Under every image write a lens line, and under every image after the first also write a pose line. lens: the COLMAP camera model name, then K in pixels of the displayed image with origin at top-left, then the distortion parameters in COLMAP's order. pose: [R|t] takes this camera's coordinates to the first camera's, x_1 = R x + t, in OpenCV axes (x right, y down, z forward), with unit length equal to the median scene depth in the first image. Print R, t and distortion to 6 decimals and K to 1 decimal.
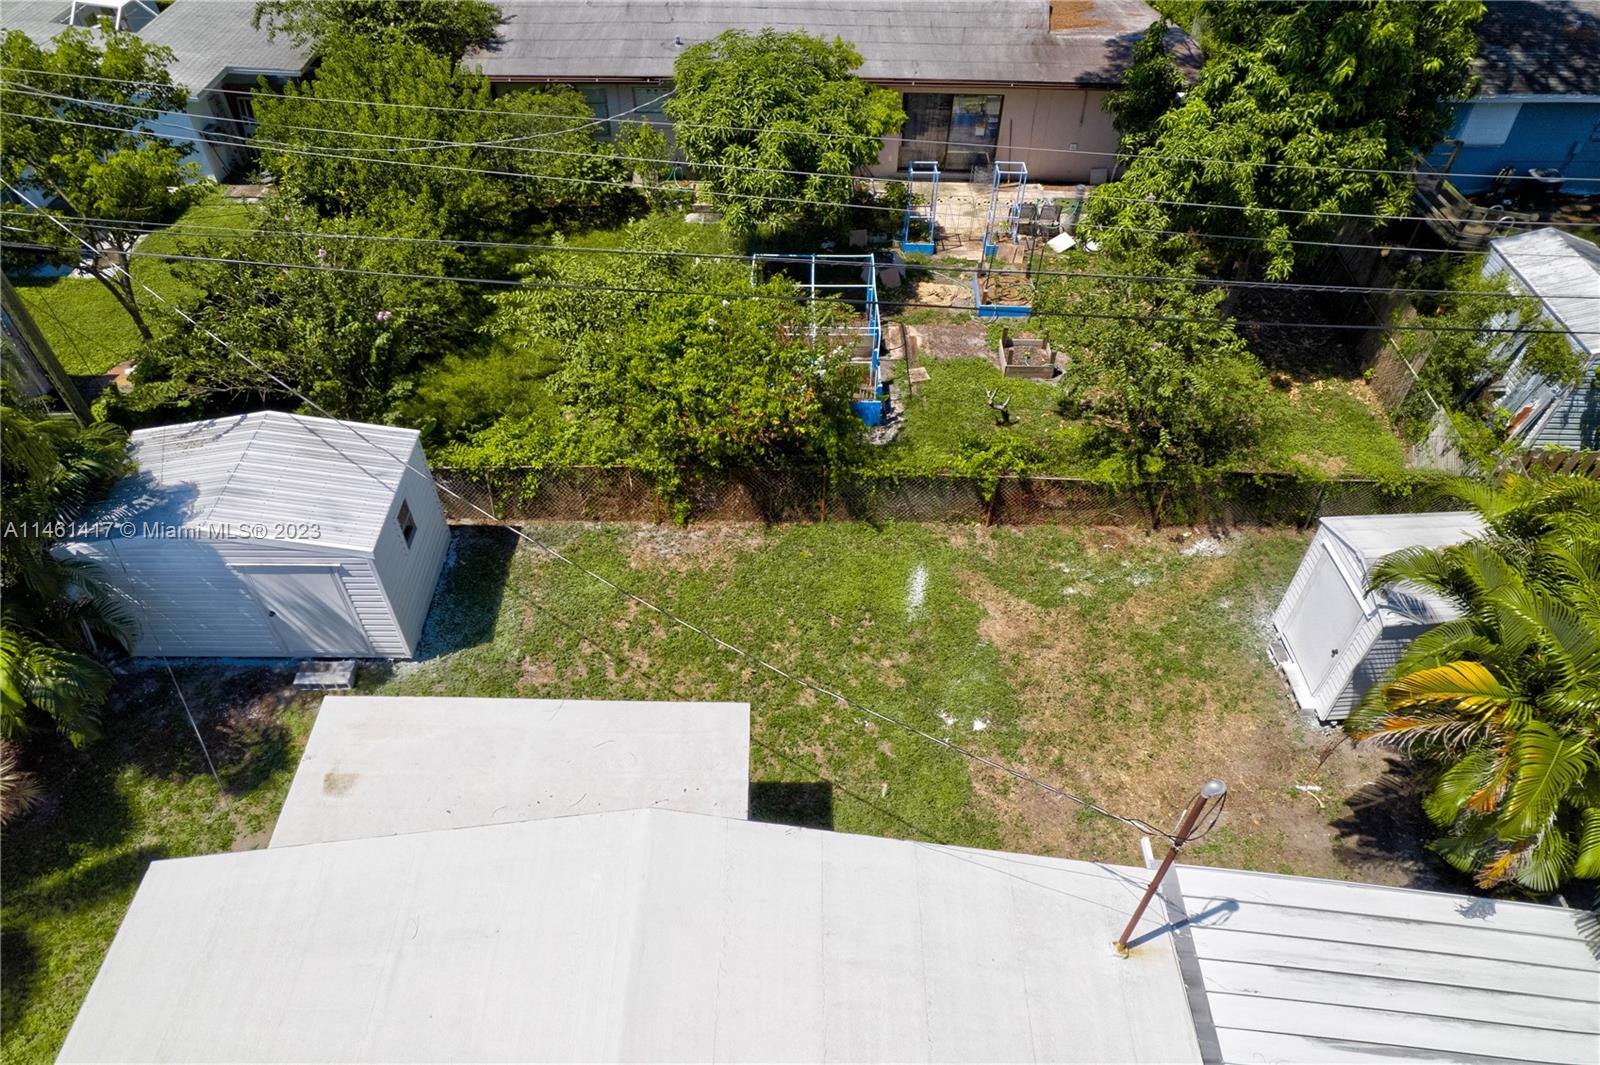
lens RADIAL K [[1022.3, 0, 797.7], [0, 1022.3, 528.4], [0, 0, 1]] dist [-0.051934, 0.015054]
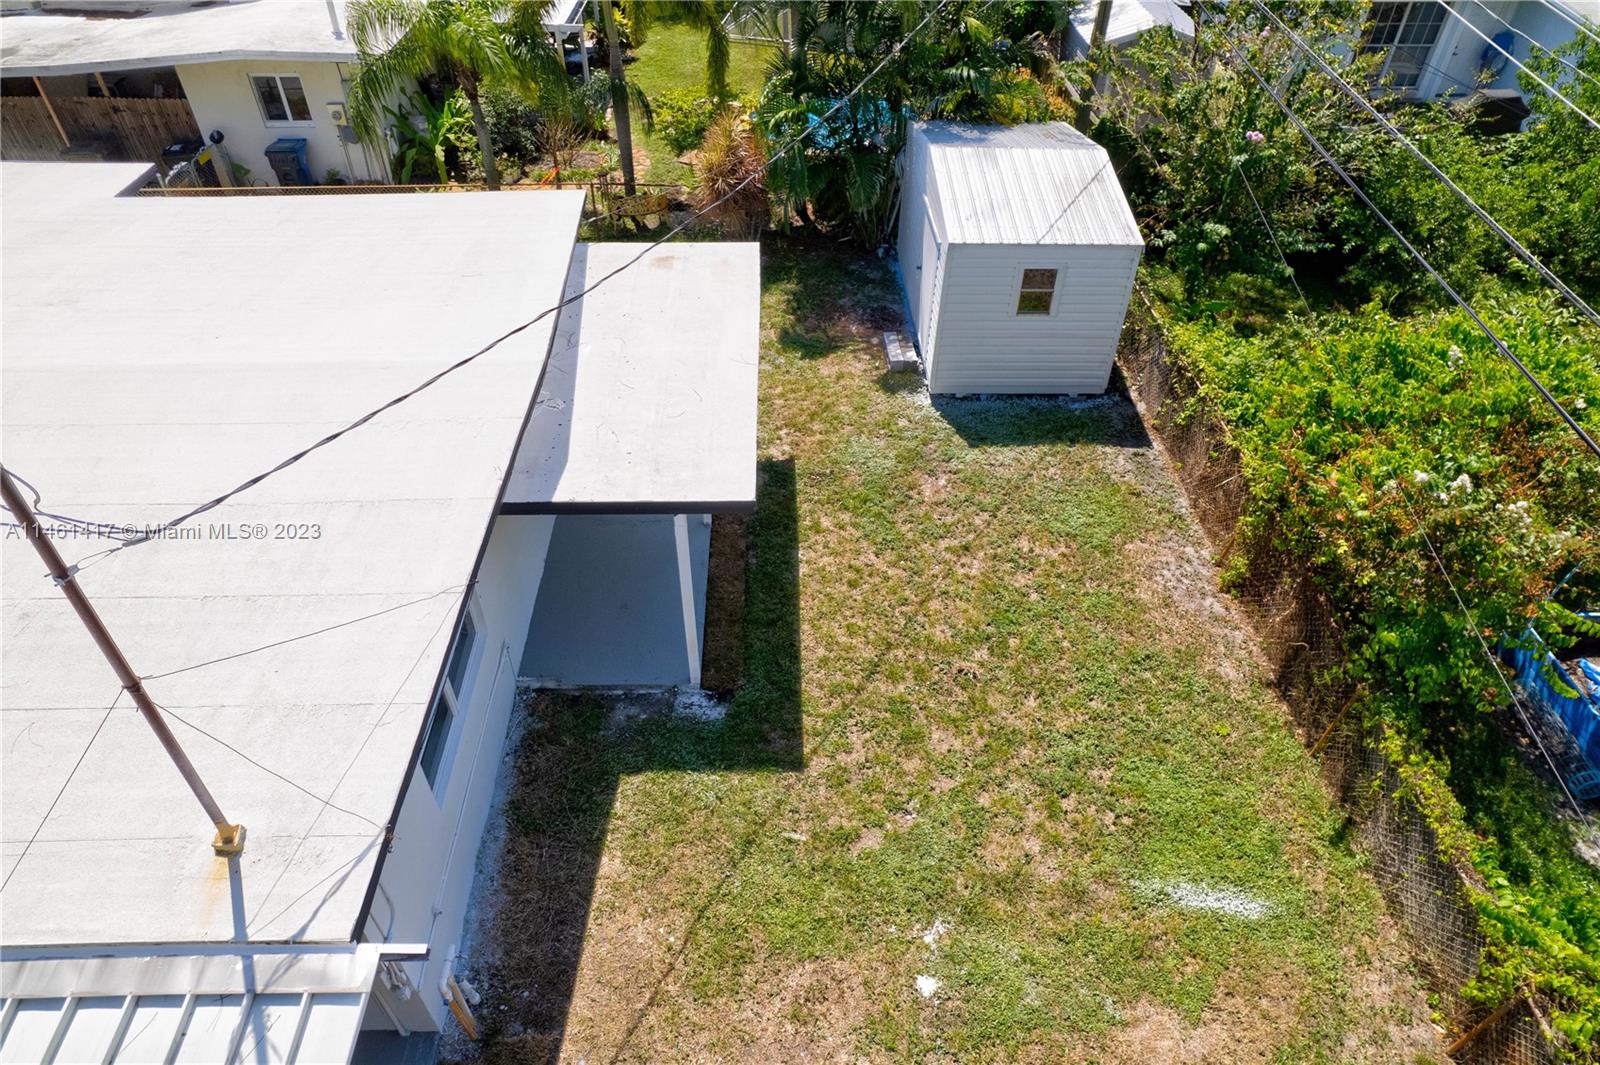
lens RADIAL K [[1022.3, 0, 795.2], [0, 1022.3, 540.1], [0, 0, 1]] dist [-0.051934, 0.015054]
pose [[0.027798, 0.660506, -0.750306, 0.402879], [-0.723582, 0.531166, 0.440786, -0.122469], [0.689679, 0.530655, 0.492695, 0.504829]]
